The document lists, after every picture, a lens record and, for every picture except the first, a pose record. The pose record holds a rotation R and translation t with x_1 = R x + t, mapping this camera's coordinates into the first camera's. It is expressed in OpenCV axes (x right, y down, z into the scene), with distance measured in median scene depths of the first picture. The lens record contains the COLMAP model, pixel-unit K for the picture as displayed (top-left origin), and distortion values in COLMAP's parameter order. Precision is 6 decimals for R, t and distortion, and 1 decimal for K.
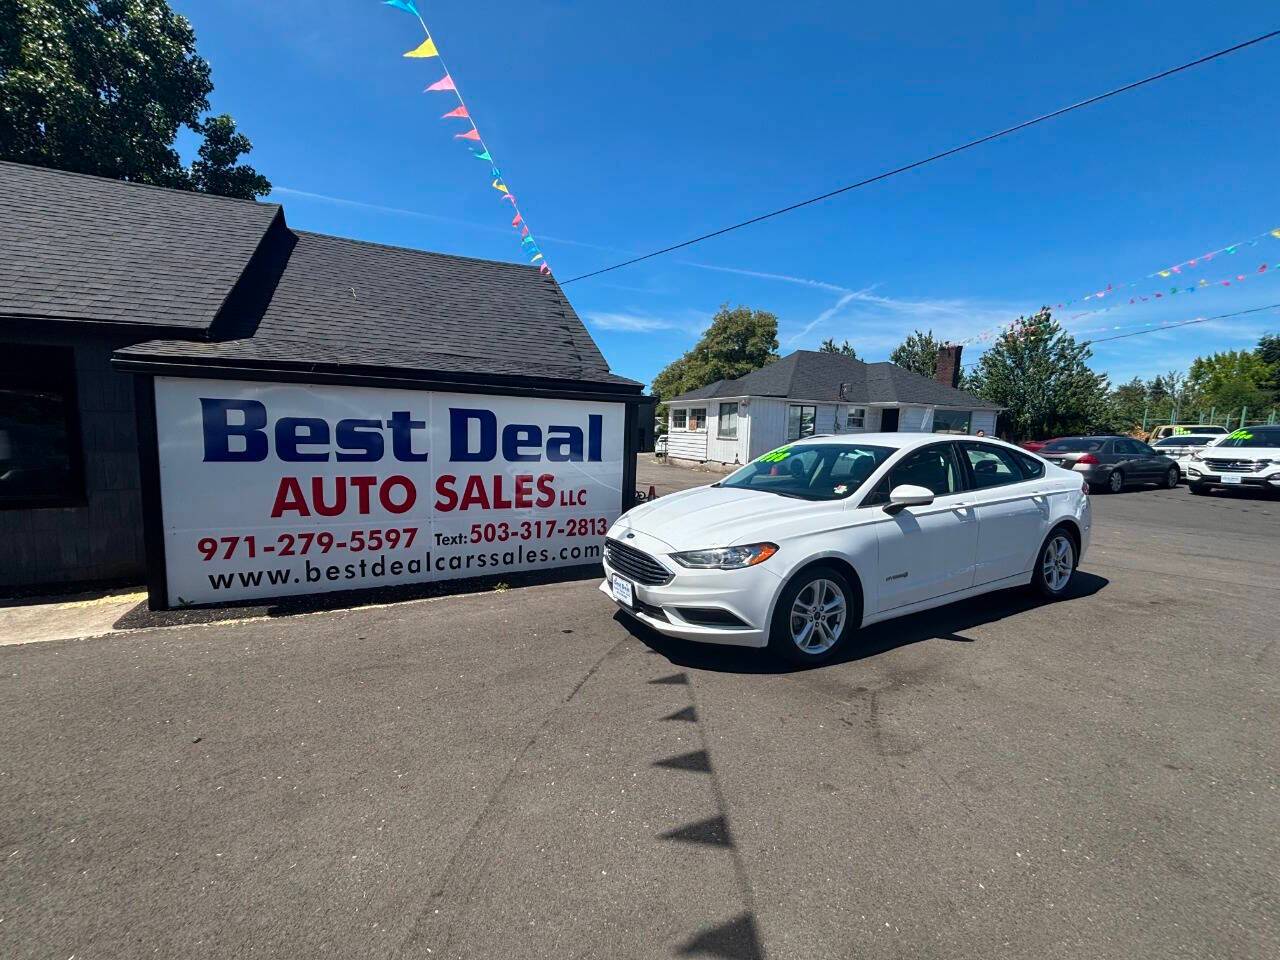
lens RADIAL K [[514.4, 0, 634.1], [0, 514.4, 486.8], [0, 0, 1]] dist [-0.010106, 0.005150]
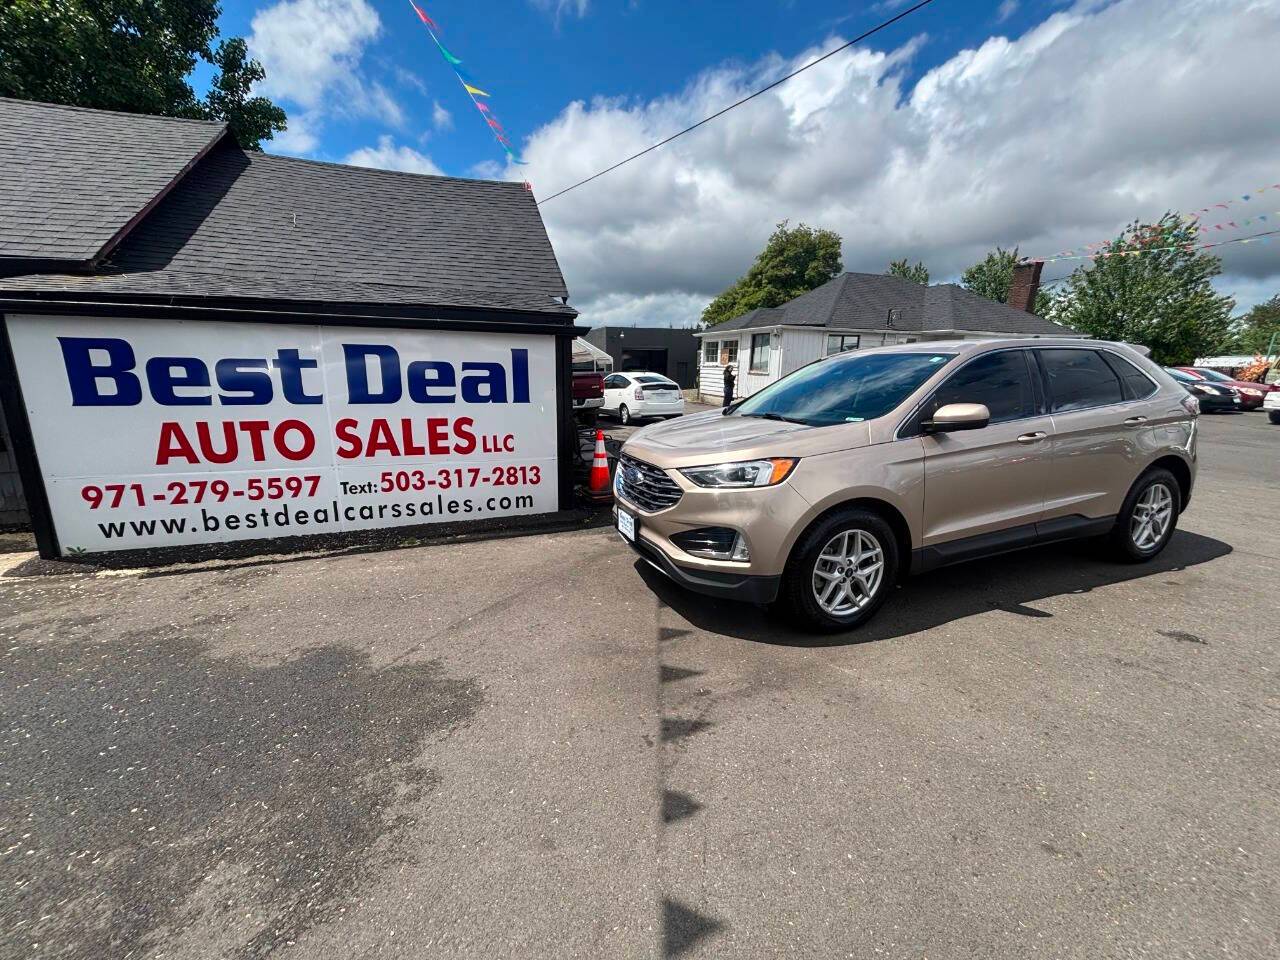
lens RADIAL K [[514.4, 0, 634.6], [0, 514.4, 484.7], [0, 0, 1]] dist [-0.010106, 0.005150]
pose [[0.994099, 0.014031, -0.107569, 0.237803], [-0.001149, 0.992906, 0.118893, -0.015147], [0.108475, -0.118068, 0.987063, 0.130999]]
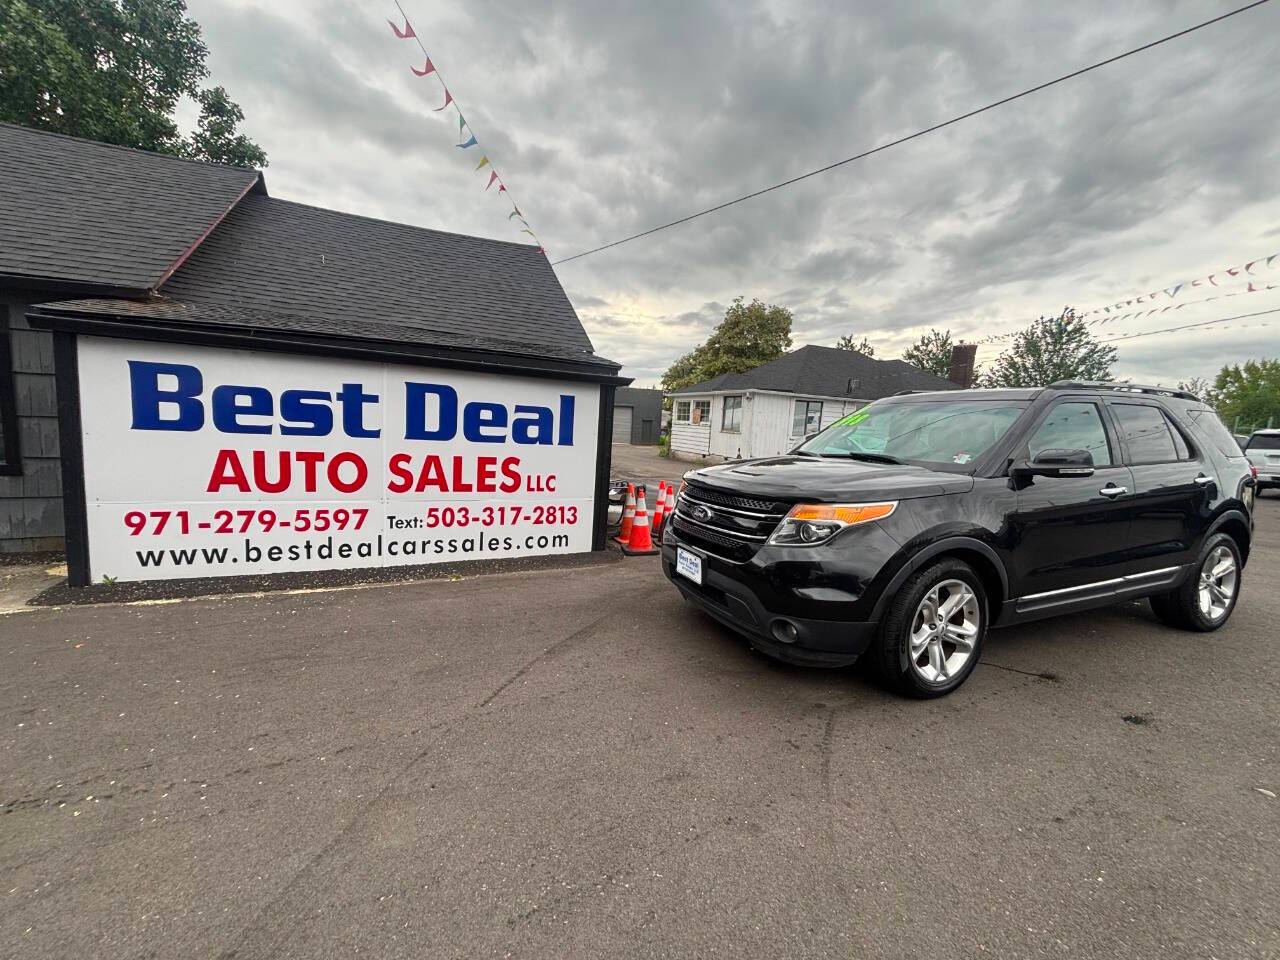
lens RADIAL K [[514.4, 0, 634.6], [0, 514.4, 484.5], [0, 0, 1]] dist [-0.010106, 0.005150]
pose [[0.999325, 0.032655, -0.016836, 0.074179], [-0.032520, 0.999437, 0.008203, 0.011119], [0.017095, -0.007650, 0.999825, 0.068282]]
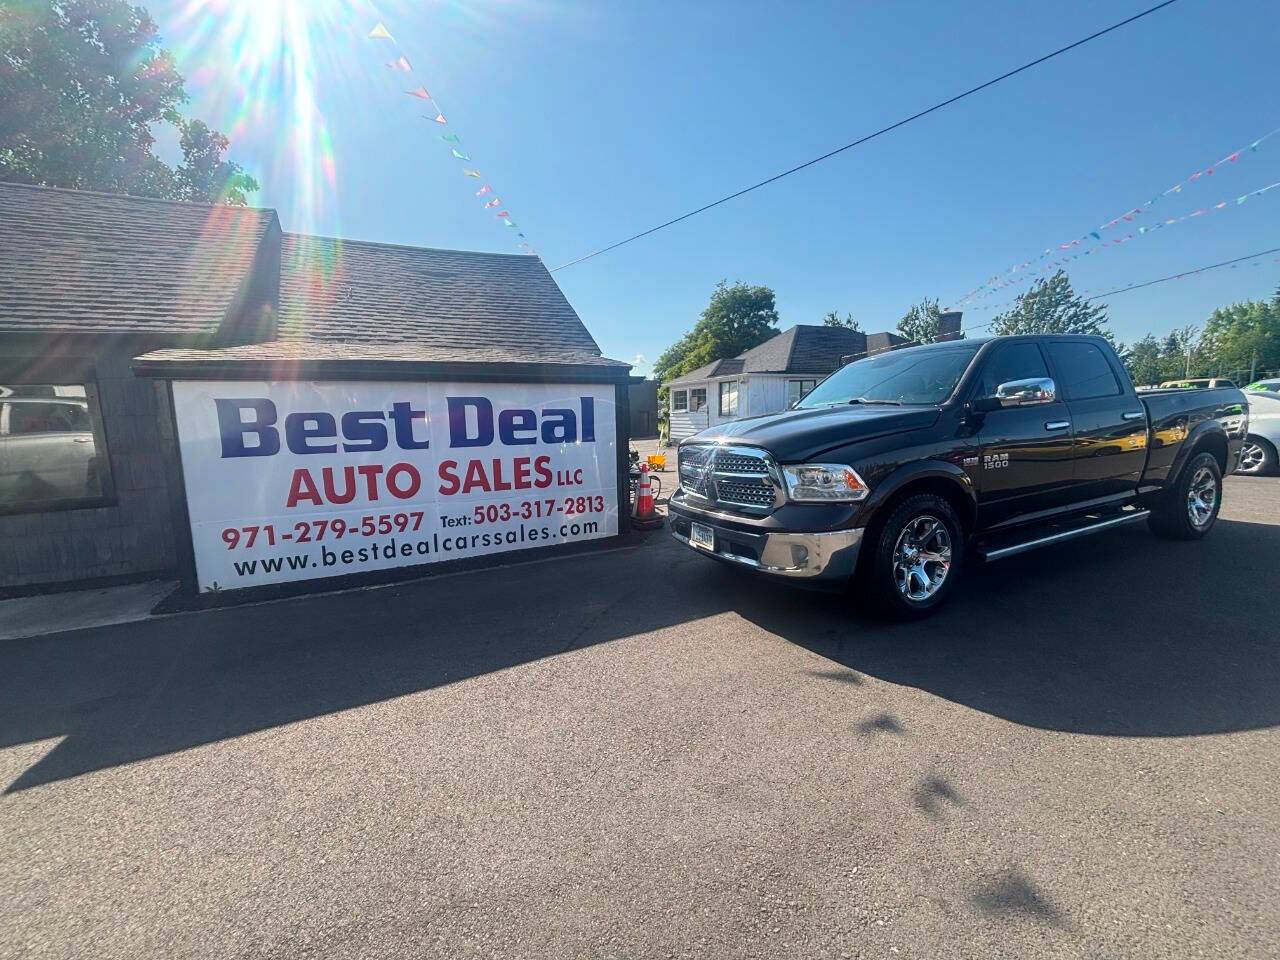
lens RADIAL K [[514.4, 0, 634.6], [0, 514.4, 486.0], [0, 0, 1]] dist [-0.010106, 0.005150]
pose [[0.998678, -0.048819, -0.016087, 0.032218], [0.049241, 0.998424, 0.026927, 0.018818], [0.014747, -0.027684, 0.999508, -0.051727]]
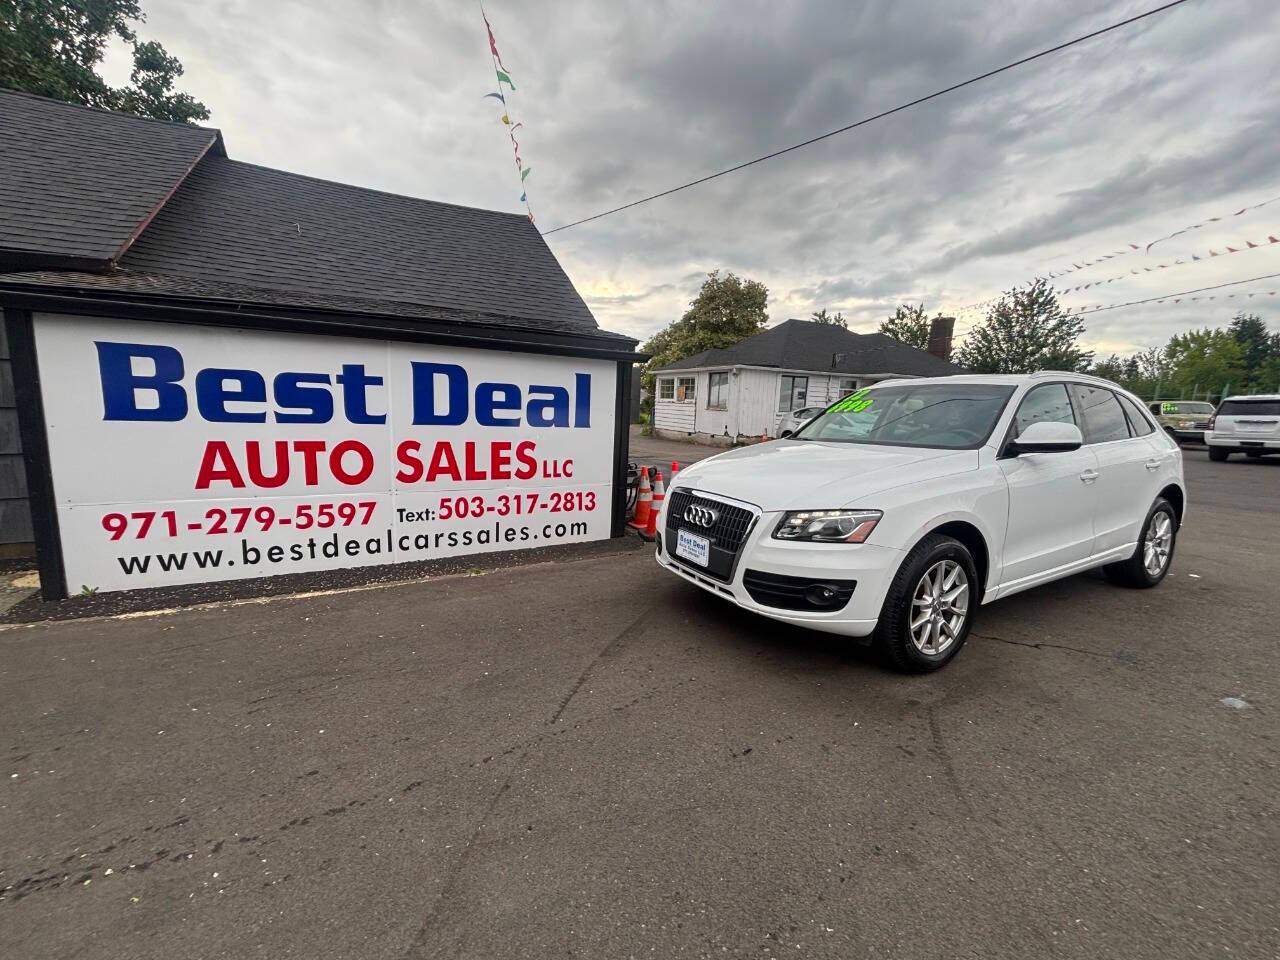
lens RADIAL K [[514.4, 0, 633.9], [0, 514.4, 485.5], [0, 0, 1]] dist [-0.010106, 0.005150]
pose [[0.999463, 0.005846, 0.032231, -0.017024], [-0.007455, 0.998719, 0.050050, 0.005889], [-0.031898, -0.050264, 0.998226, 0.122379]]
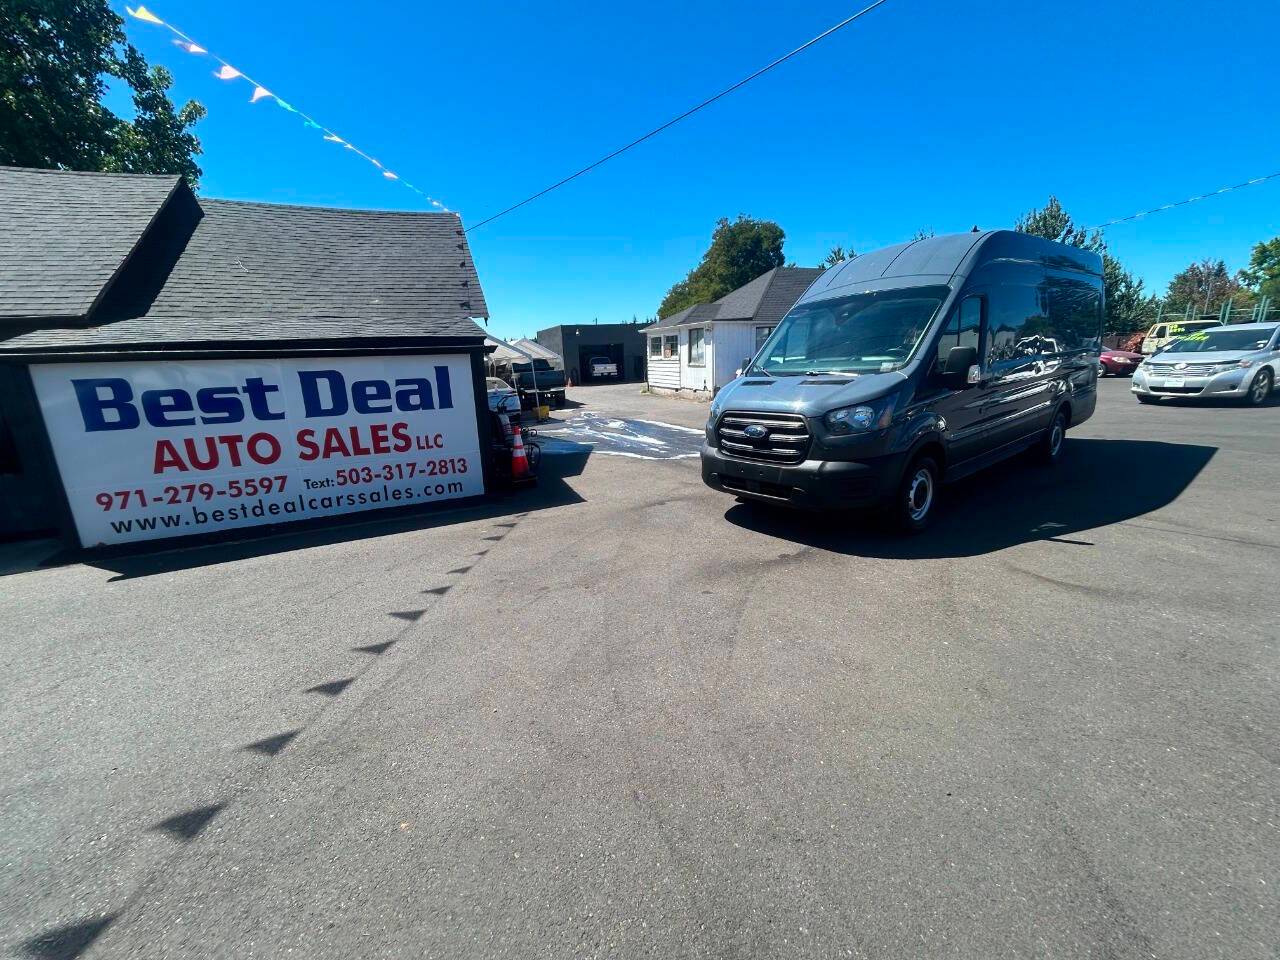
lens RADIAL K [[514.4, 0, 637.9], [0, 514.4, 482.2], [0, 0, 1]] dist [-0.010106, 0.005150]
pose [[0.997290, -0.047691, -0.056018, 0.436169], [0.054605, 0.990115, 0.129195, -0.013055], [0.049303, -0.131904, 0.990036, -0.132372]]
